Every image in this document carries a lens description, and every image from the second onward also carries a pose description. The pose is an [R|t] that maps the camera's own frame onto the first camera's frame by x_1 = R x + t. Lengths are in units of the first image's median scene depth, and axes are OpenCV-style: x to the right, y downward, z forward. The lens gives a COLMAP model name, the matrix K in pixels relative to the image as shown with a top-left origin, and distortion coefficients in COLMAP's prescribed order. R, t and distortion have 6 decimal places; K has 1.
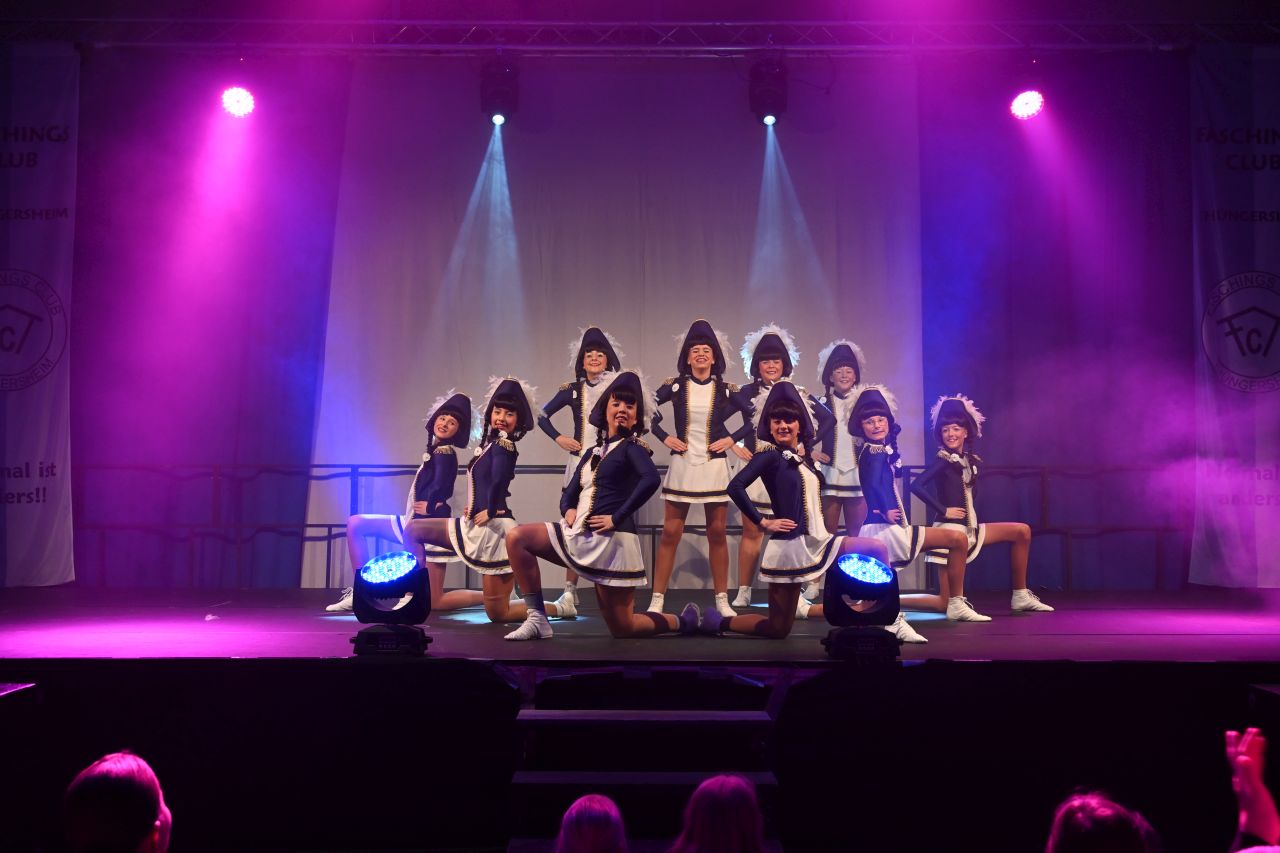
lens RADIAL K [[1598.6, 0, 640.0], [0, 1598.6, 426.5], [0, 0, 1]] dist [0.018748, 0.013092]
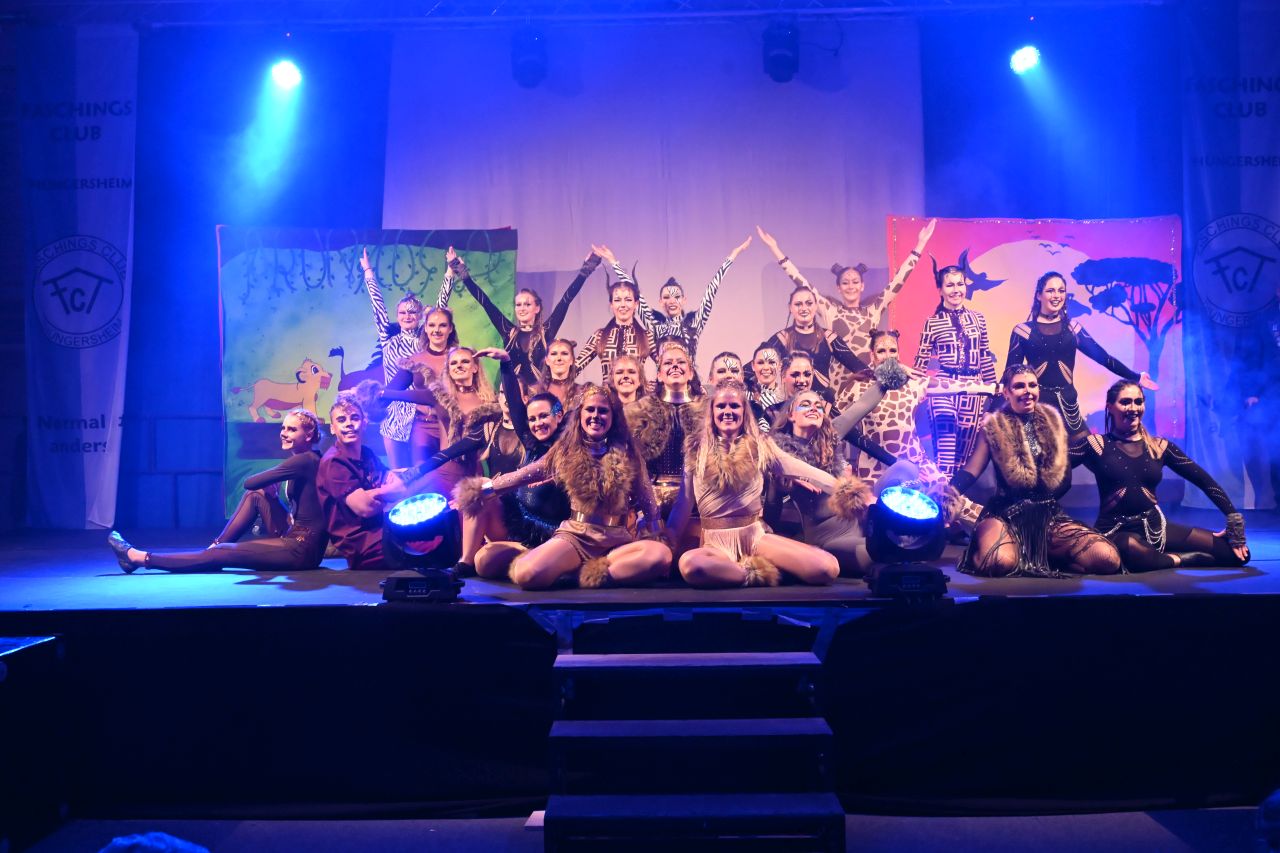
lens RADIAL K [[1278.1, 0, 634.1], [0, 1278.1, 445.6], [0, 0, 1]] dist [0.005029, 0.013758]
pose [[0.999661, -0.018713, -0.018084, -0.011475], [0.019563, 0.998654, 0.048026, 0.014139], [0.017161, -0.048364, 0.998682, 0.222853]]
